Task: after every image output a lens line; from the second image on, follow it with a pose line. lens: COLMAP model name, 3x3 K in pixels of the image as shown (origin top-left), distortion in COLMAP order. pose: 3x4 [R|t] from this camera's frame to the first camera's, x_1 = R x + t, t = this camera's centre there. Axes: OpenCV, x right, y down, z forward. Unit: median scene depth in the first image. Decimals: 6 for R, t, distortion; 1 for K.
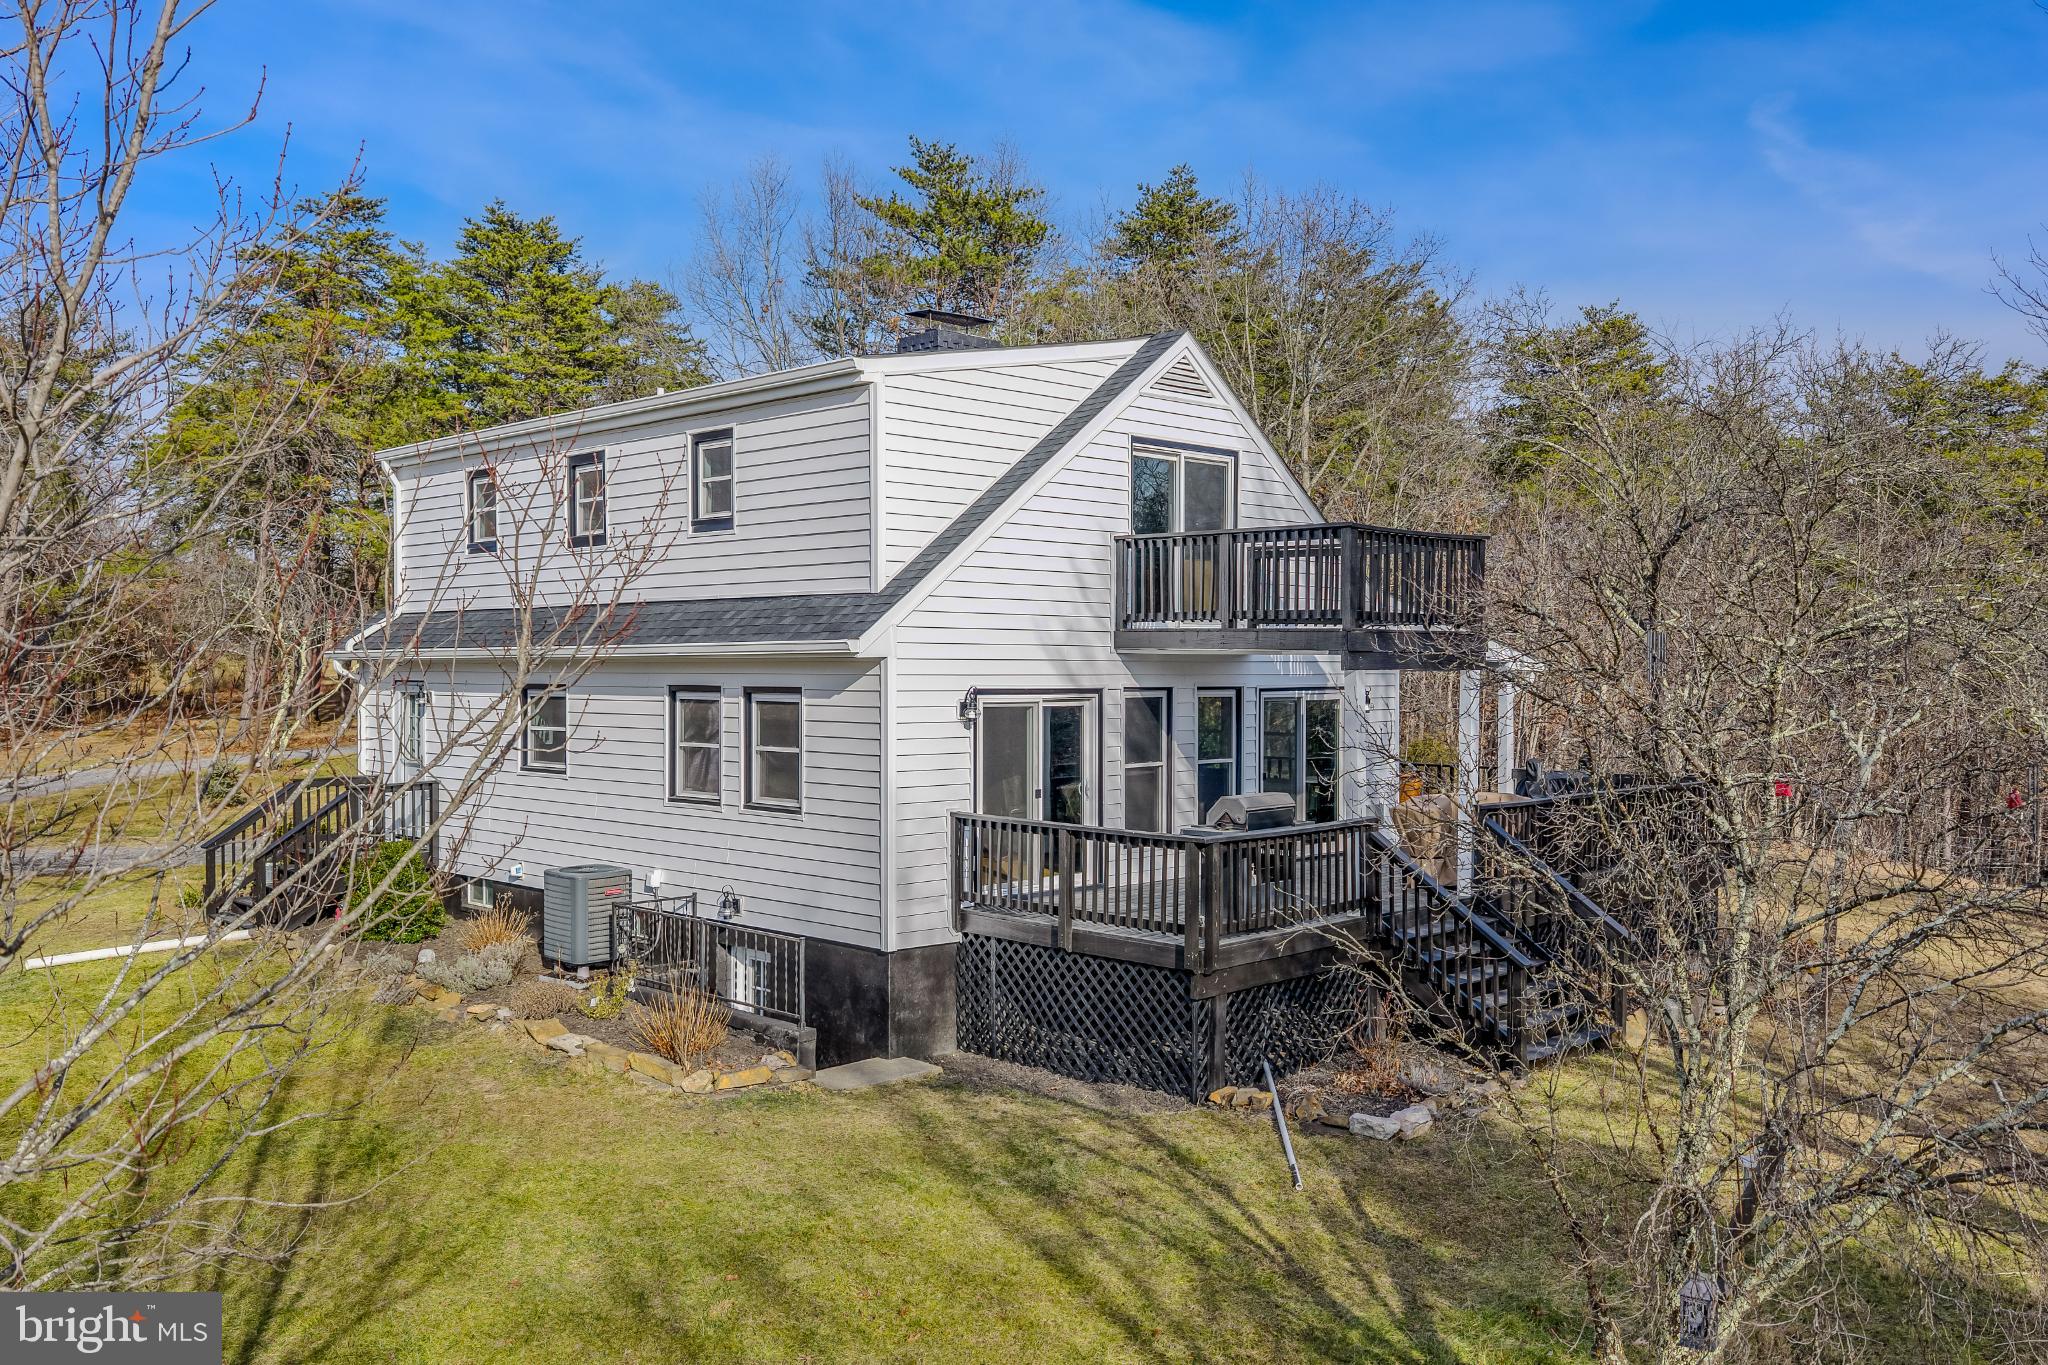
lens RADIAL K [[1734.4, 0, 1025.5], [0, 1734.4, 686.1], [0, 0, 1]] dist [0.009447, 0.000448]
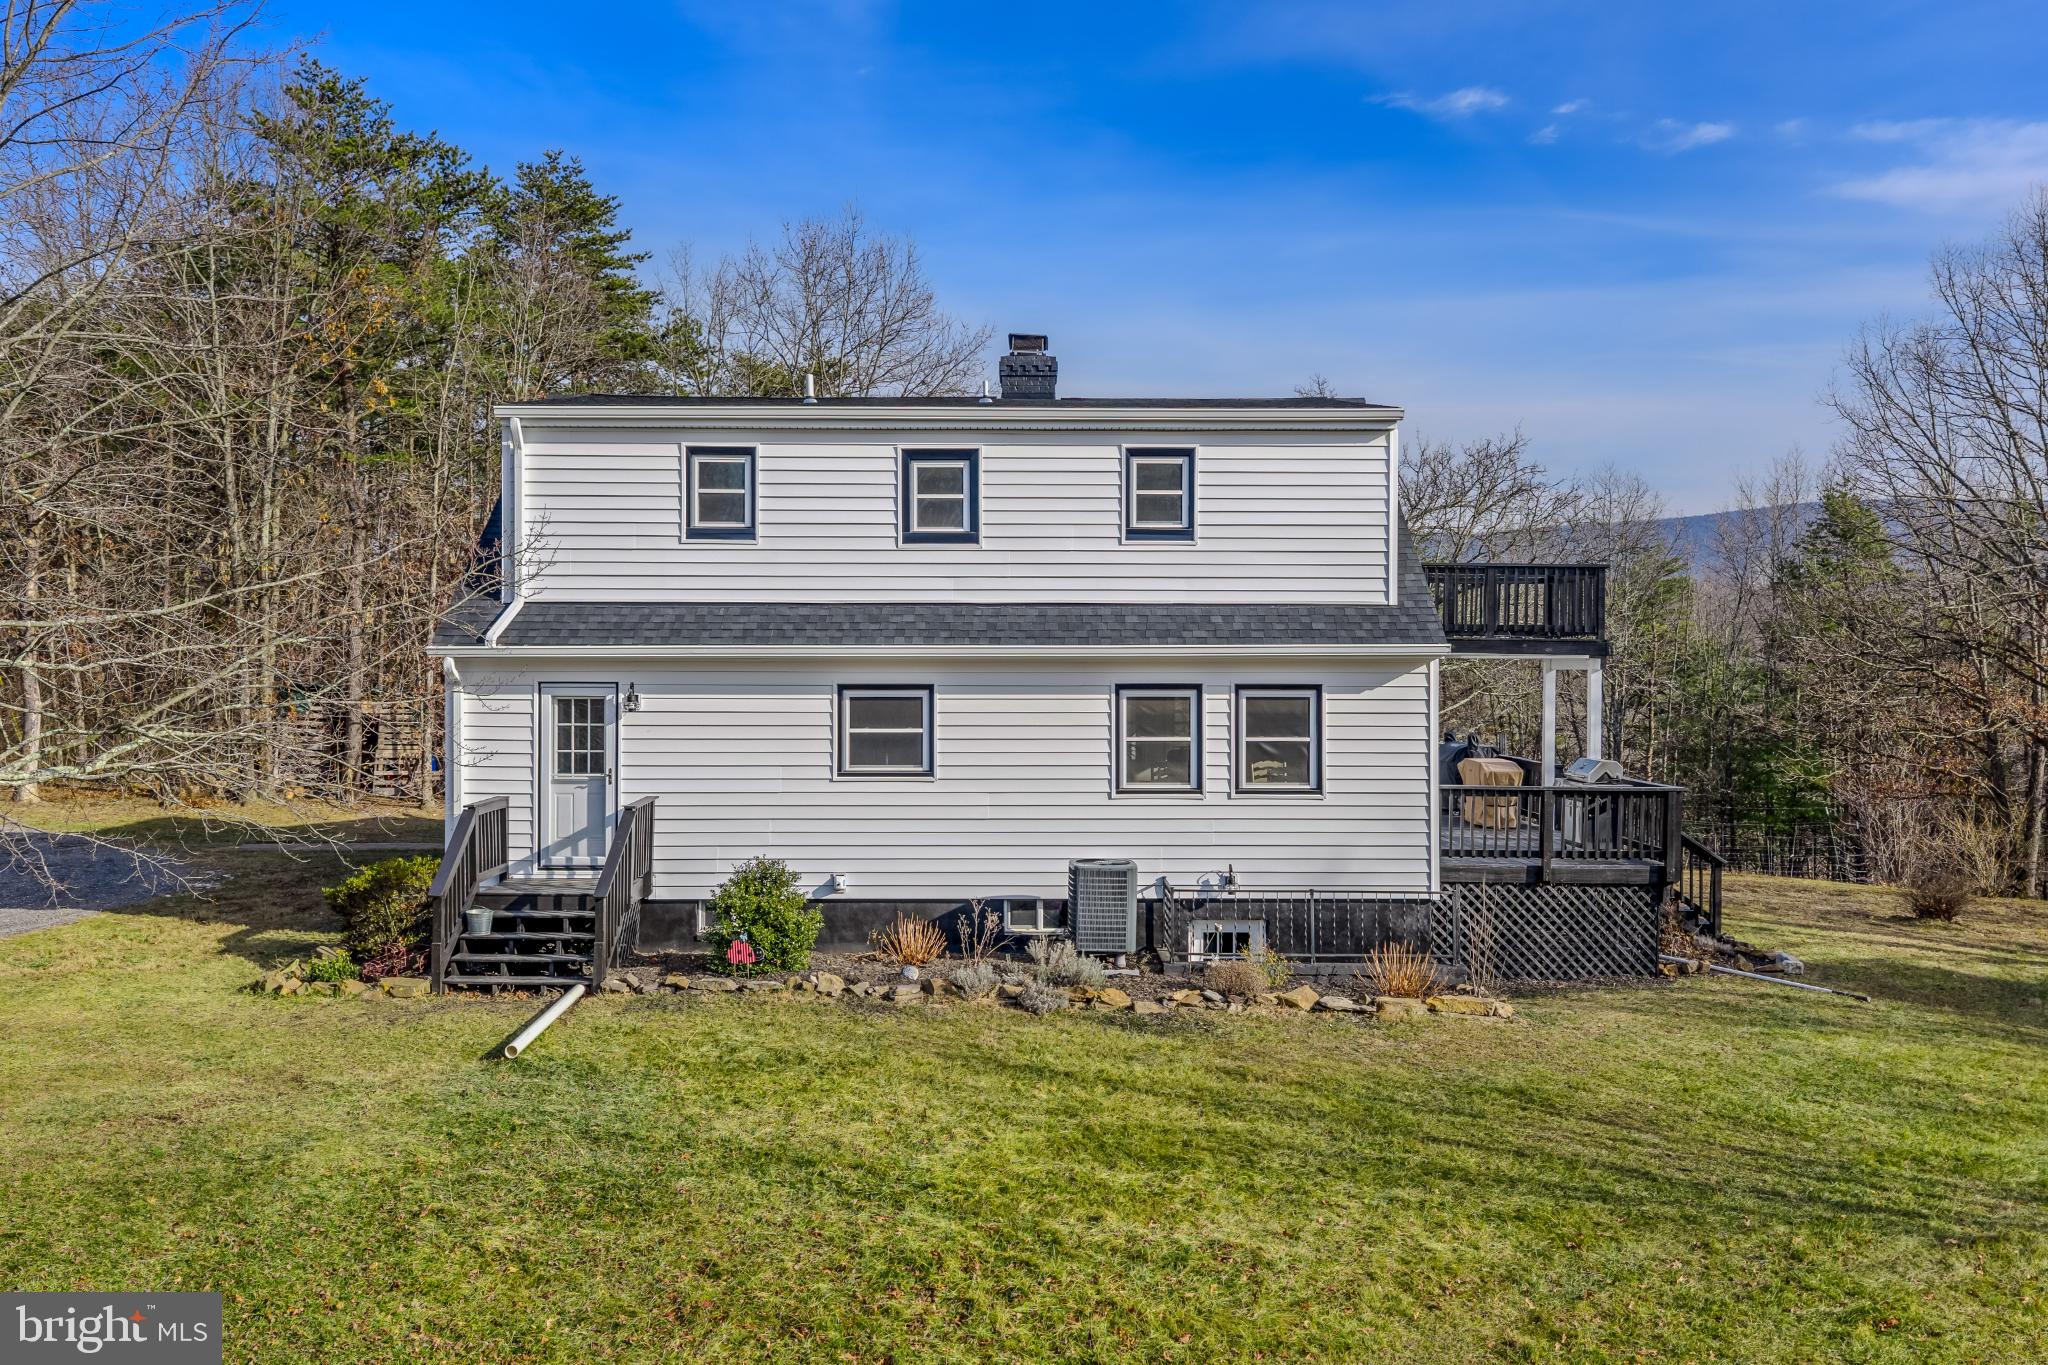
lens RADIAL K [[1734.4, 0, 1029.4], [0, 1734.4, 681.0], [0, 0, 1]] dist [0.009447, 0.000448]
pose [[0.707976, -0.001206, 0.706235, -1.024954], [0.009578, 0.999923, -0.007895, 0.005678], [-0.706171, 0.012354, 0.707933, 0.300901]]
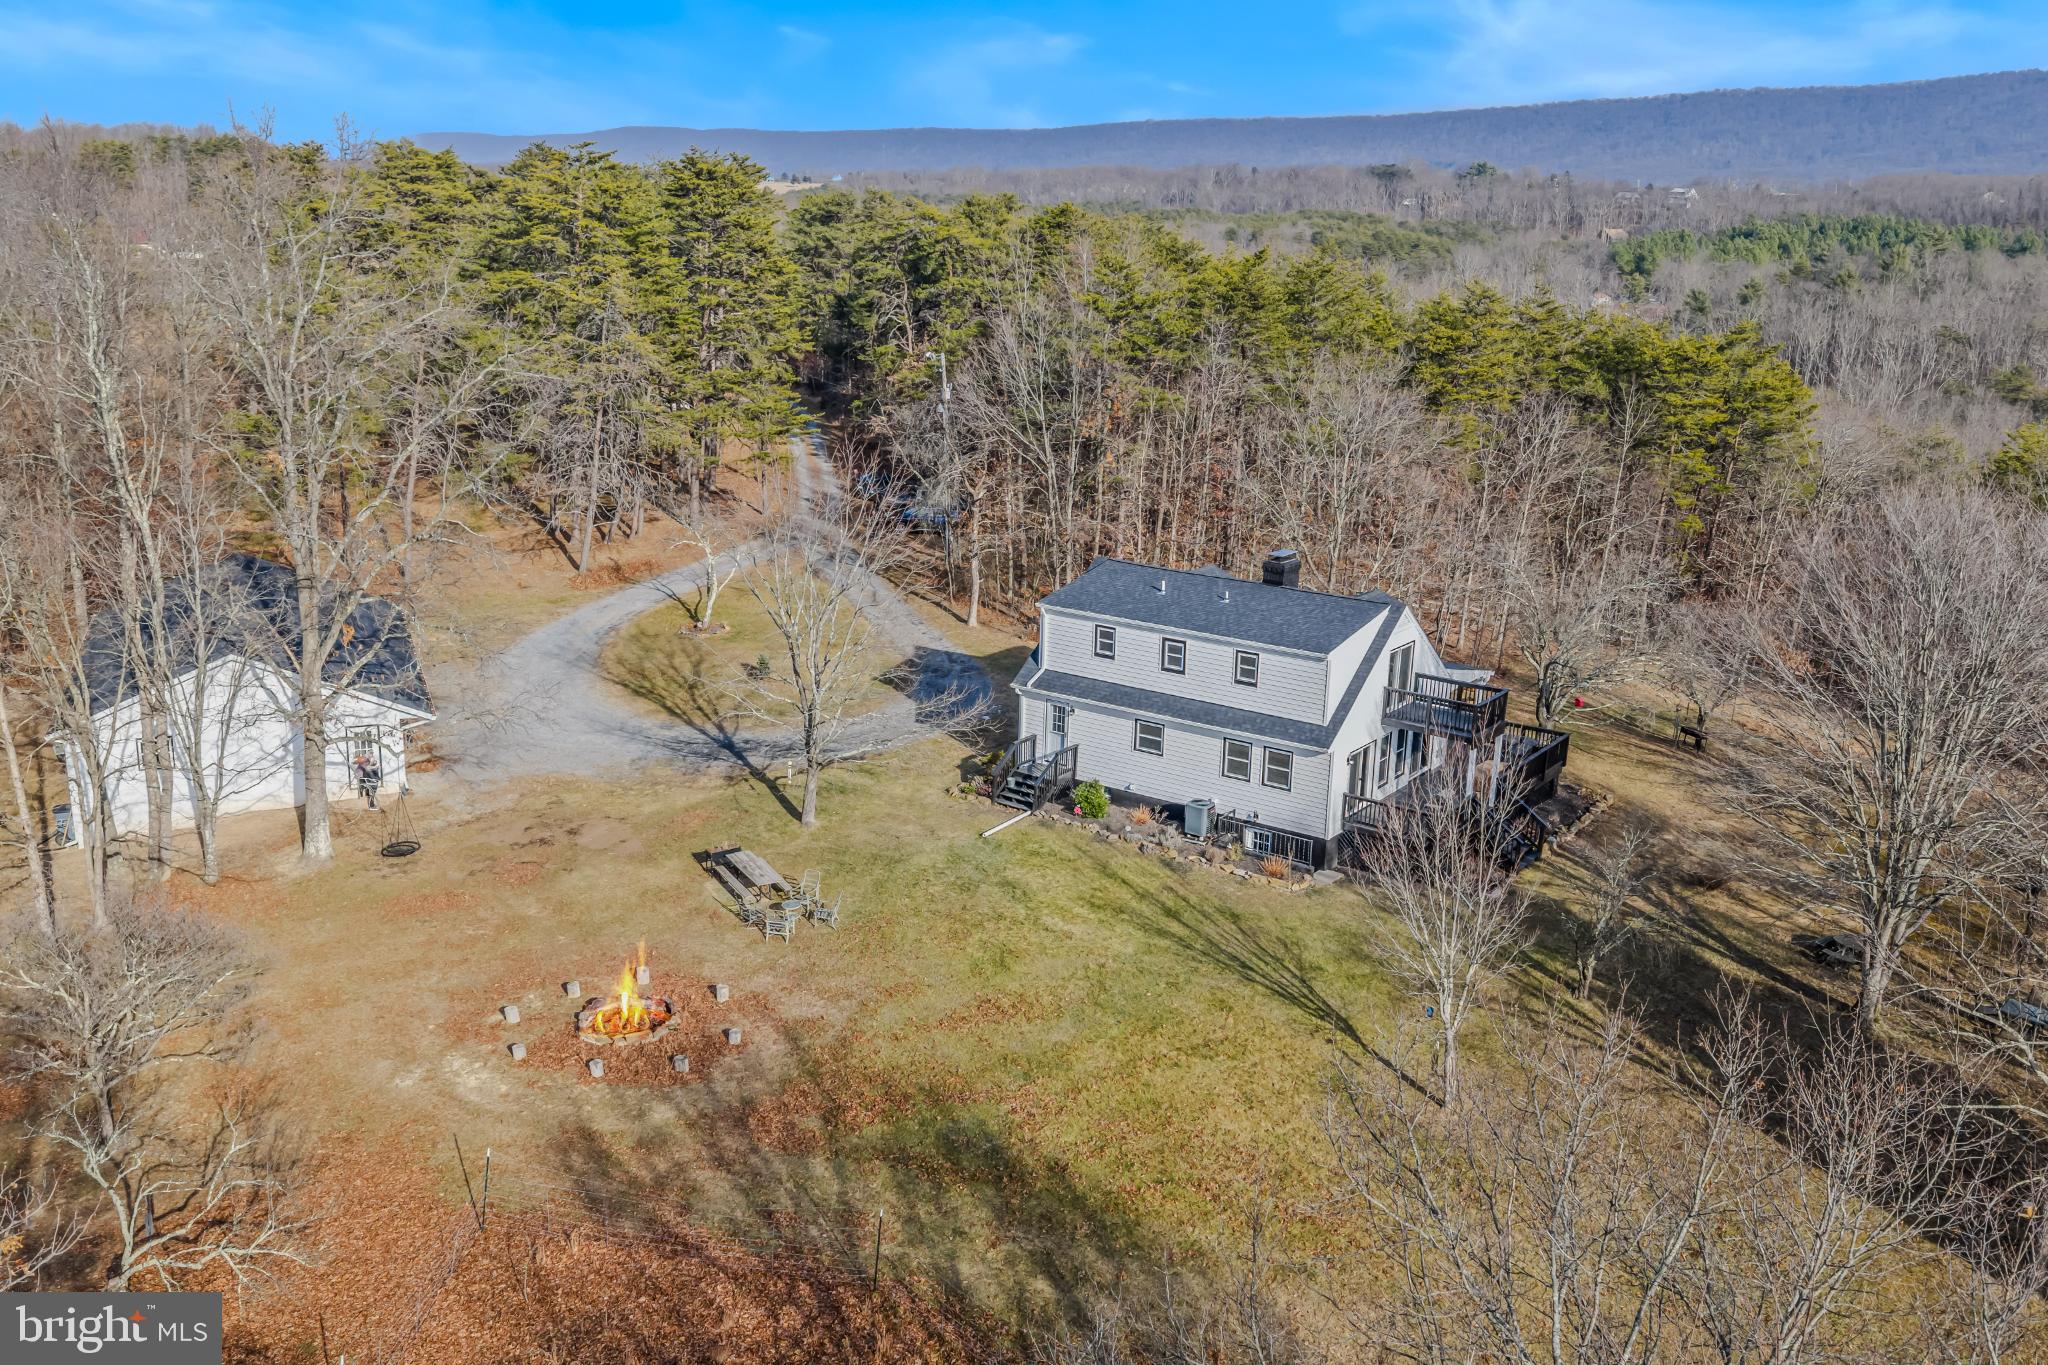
lens RADIAL K [[1734.4, 0, 1025.0], [0, 1734.4, 679.2], [0, 0, 1]] dist [0.009447, 0.000448]
pose [[0.986337, -0.013245, 0.164208, -1.019829], [-0.025943, 0.971837, 0.234221, -0.768117], [-0.162685, -0.235281, 0.958215, -1.677007]]
